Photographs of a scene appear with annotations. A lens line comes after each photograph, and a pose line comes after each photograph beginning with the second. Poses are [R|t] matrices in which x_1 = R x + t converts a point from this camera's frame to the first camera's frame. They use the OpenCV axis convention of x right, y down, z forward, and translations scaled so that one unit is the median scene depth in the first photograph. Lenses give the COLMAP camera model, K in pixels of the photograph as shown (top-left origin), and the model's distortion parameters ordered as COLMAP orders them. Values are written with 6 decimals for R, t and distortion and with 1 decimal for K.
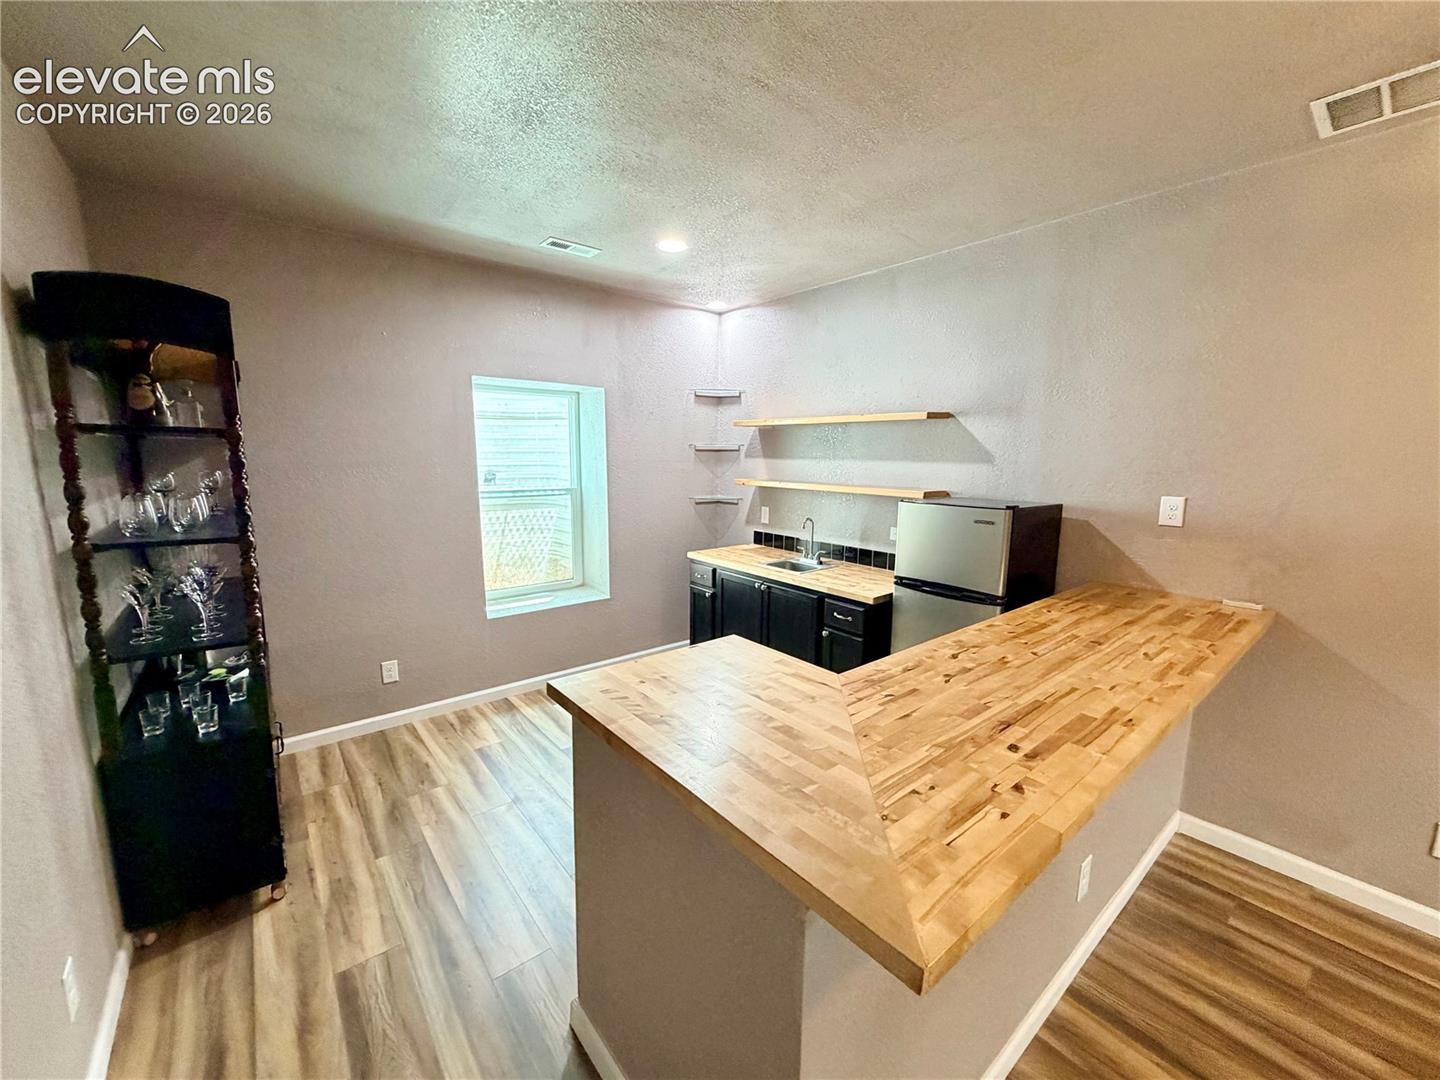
lens RADIAL K [[576.1, 0, 712.6], [0, 576.1, 542.2], [0, 0, 1]] dist [0.000042, 0.000267]
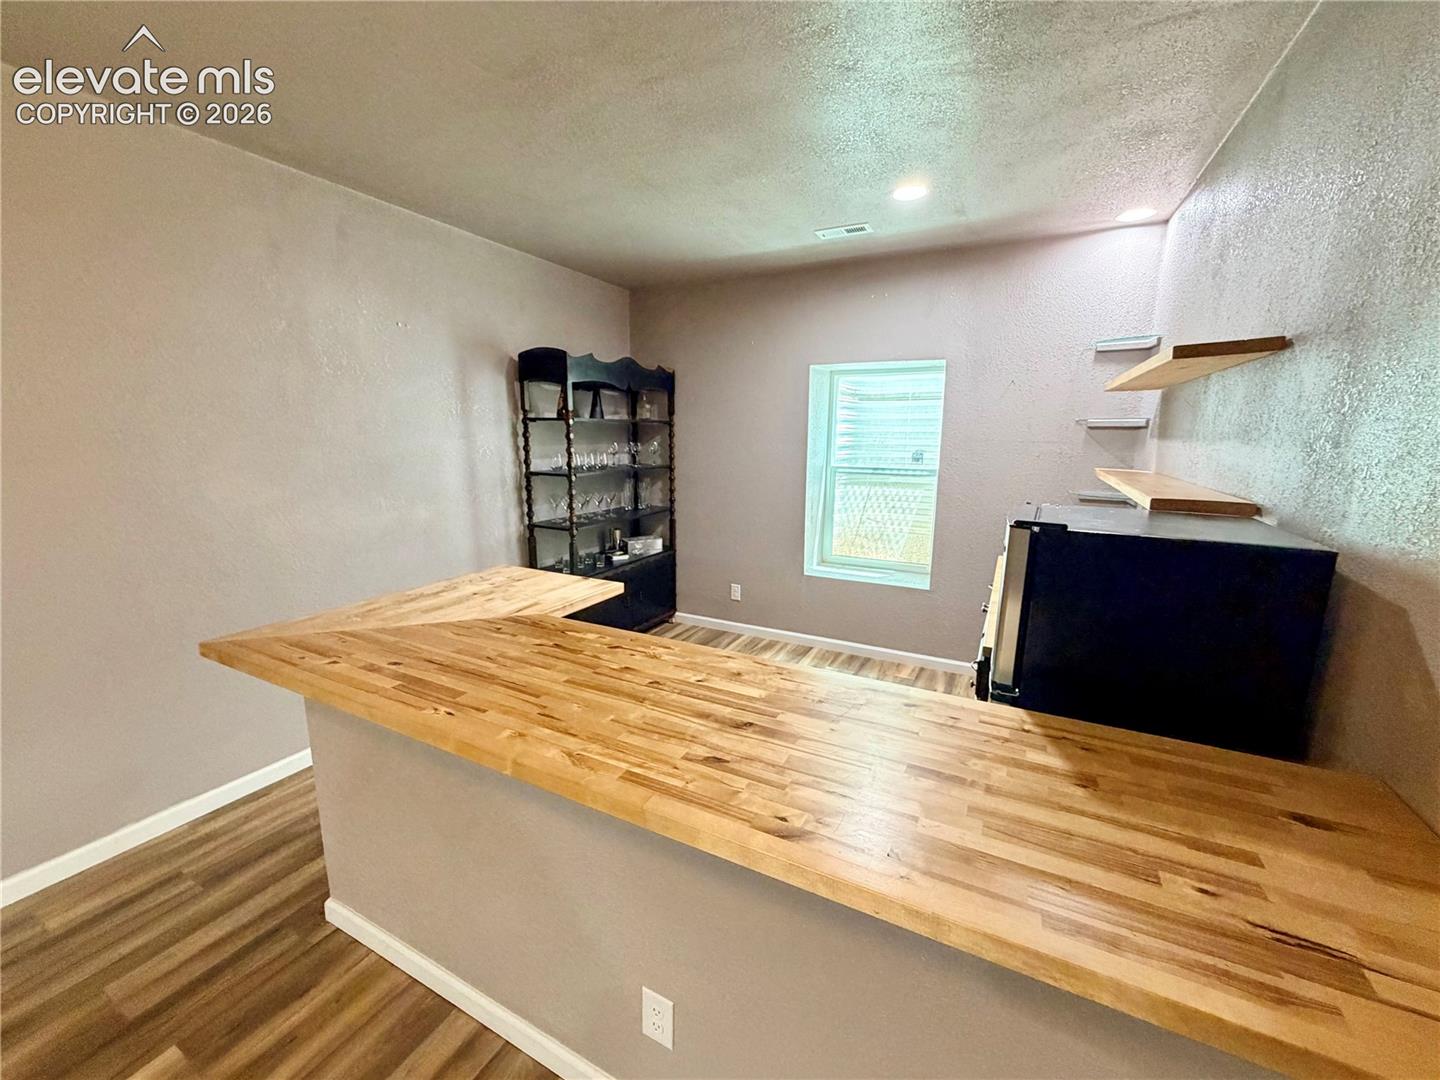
lens RADIAL K [[576.1, 0, 712.6], [0, 576.1, 542.2], [0, 0, 1]] dist [0.000042, 0.000267]
pose [[0.390913, 0.166597, -0.905225, 0.615699], [-0.144504, 0.982395, 0.118397, -0.044912], [0.909014, 0.084526, 0.408105, 0.364830]]
